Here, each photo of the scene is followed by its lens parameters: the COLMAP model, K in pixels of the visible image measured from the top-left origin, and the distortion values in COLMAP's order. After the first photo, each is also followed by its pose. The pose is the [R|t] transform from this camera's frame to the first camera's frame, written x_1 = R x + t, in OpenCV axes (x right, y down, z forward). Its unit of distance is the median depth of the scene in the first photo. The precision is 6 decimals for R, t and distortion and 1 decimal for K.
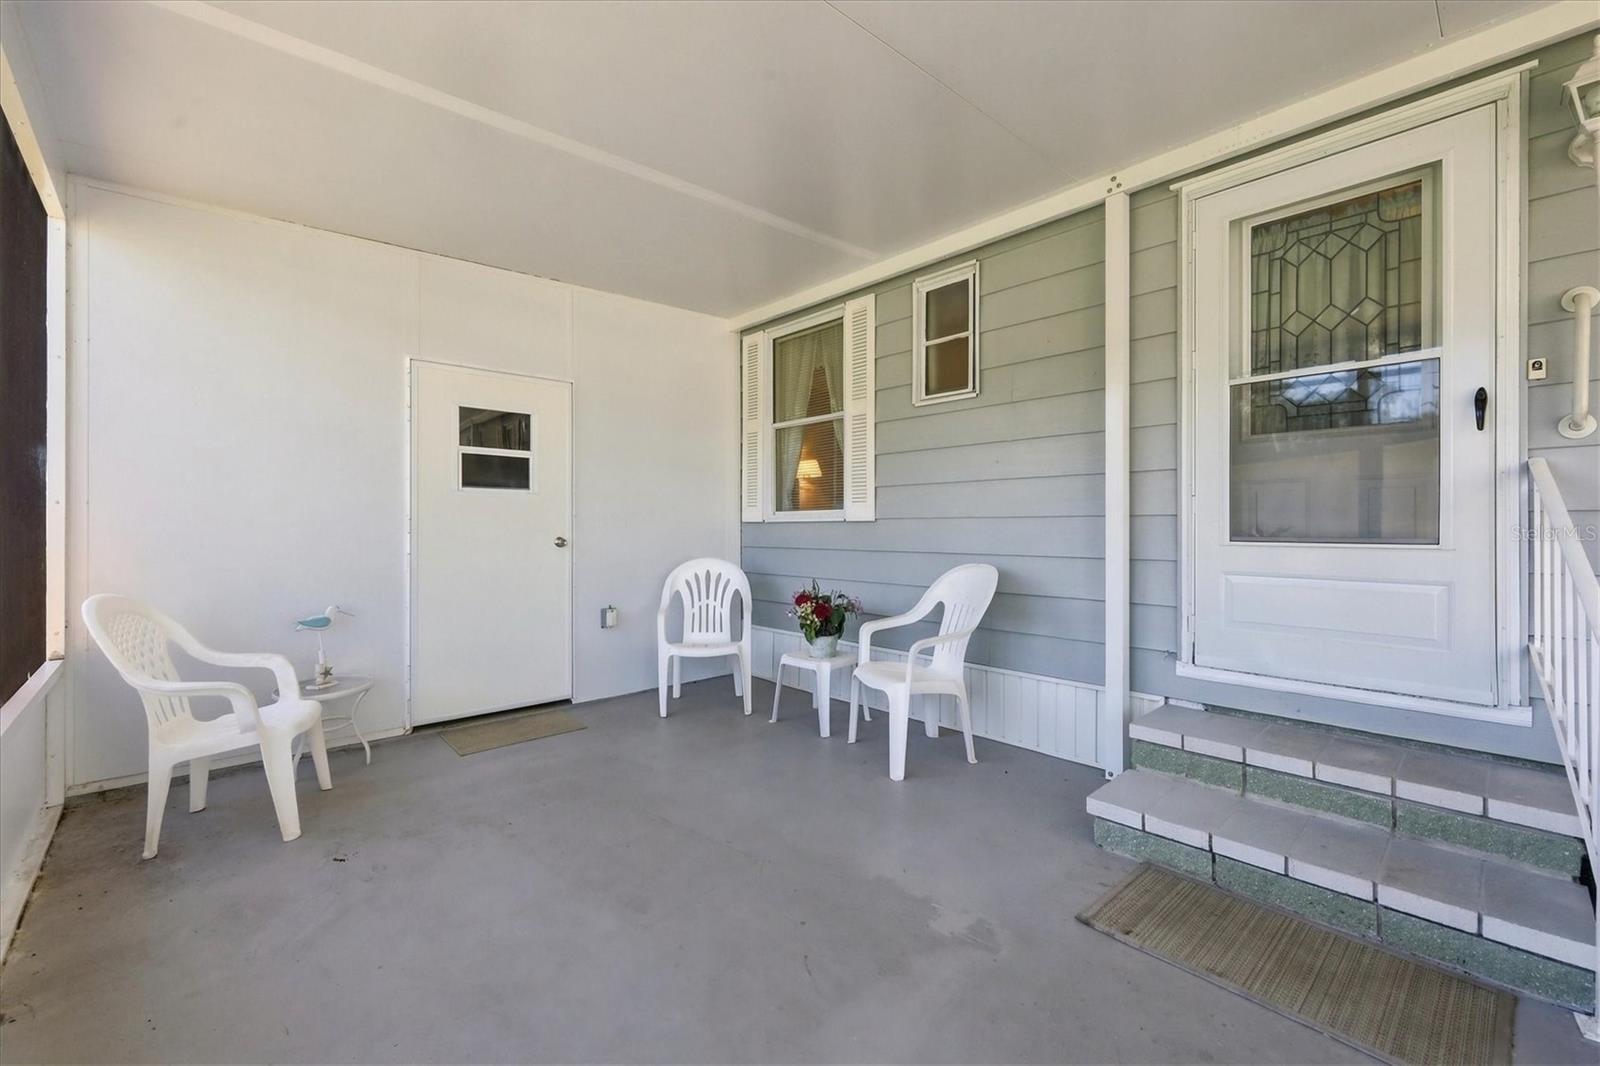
lens RADIAL K [[667.8, 0, 797.1], [0, 667.8, 519.5], [0, 0, 1]] dist [0.014778, -0.000115]
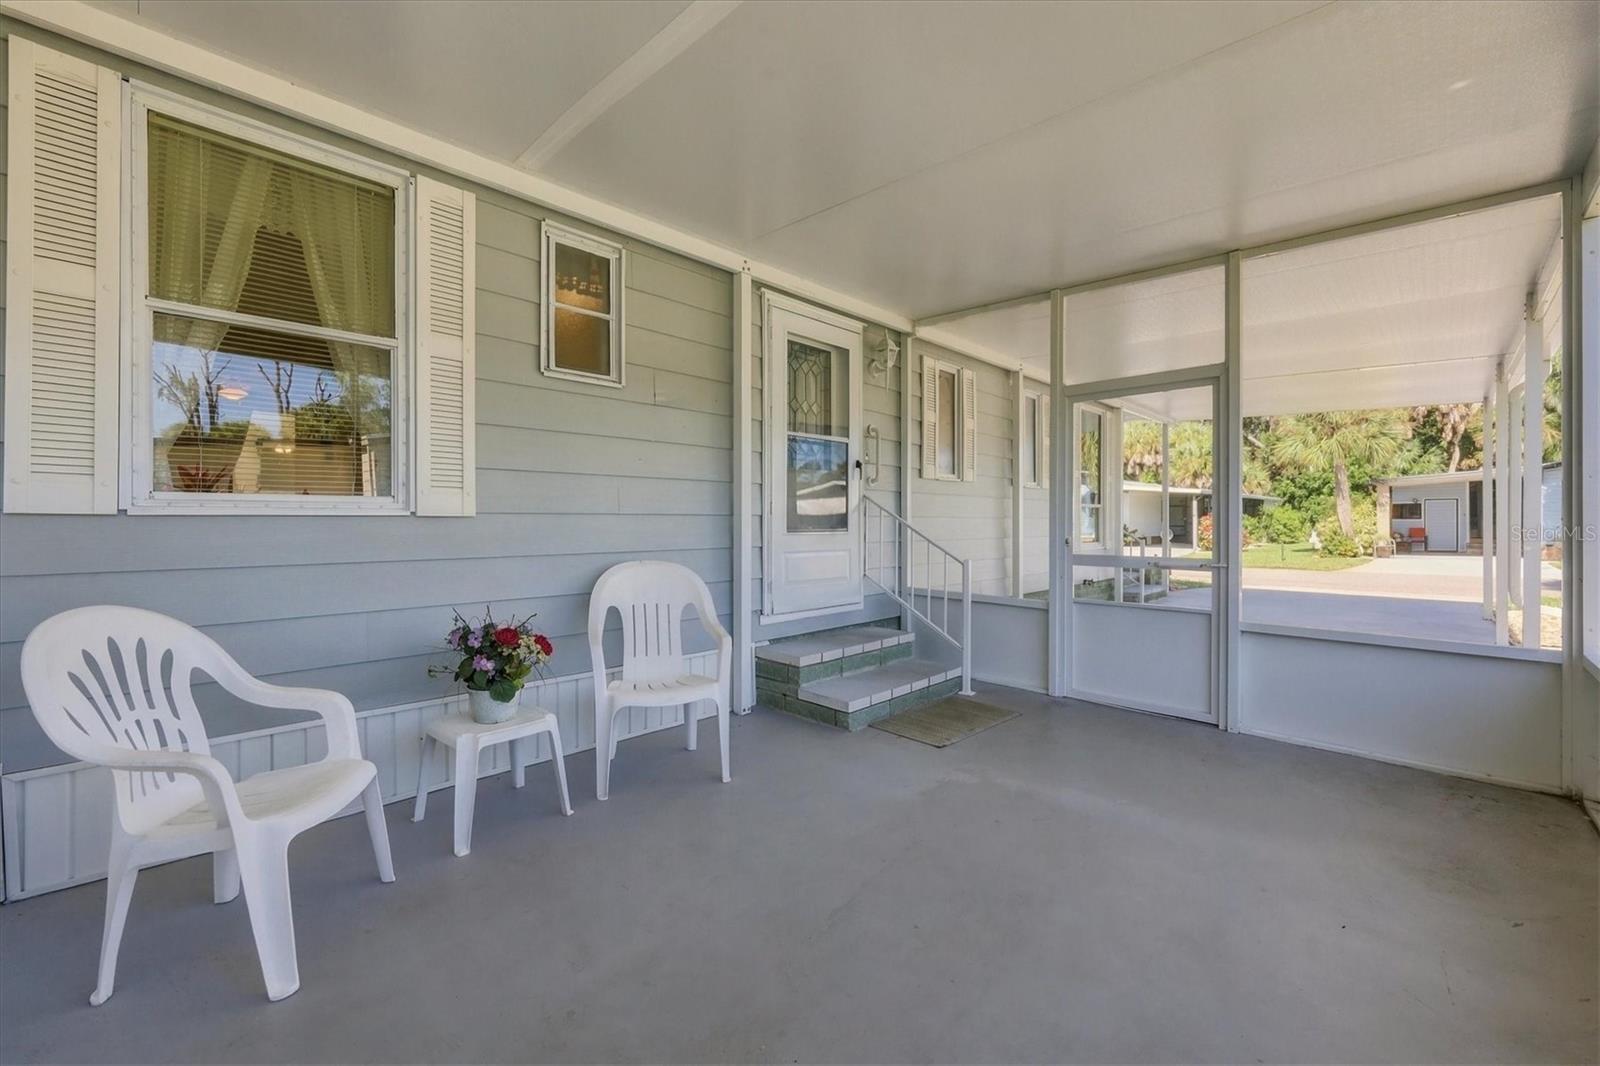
lens RADIAL K [[667.8, 0, 797.1], [0, 667.8, 519.5], [0, 0, 1]] dist [0.014778, -0.000115]
pose [[-0.054505, 0.009306, 0.998470, -0.895741], [-0.003672, 0.999948, -0.009520, 0.017106], [-0.998507, -0.004185, -0.054468, 1.020147]]
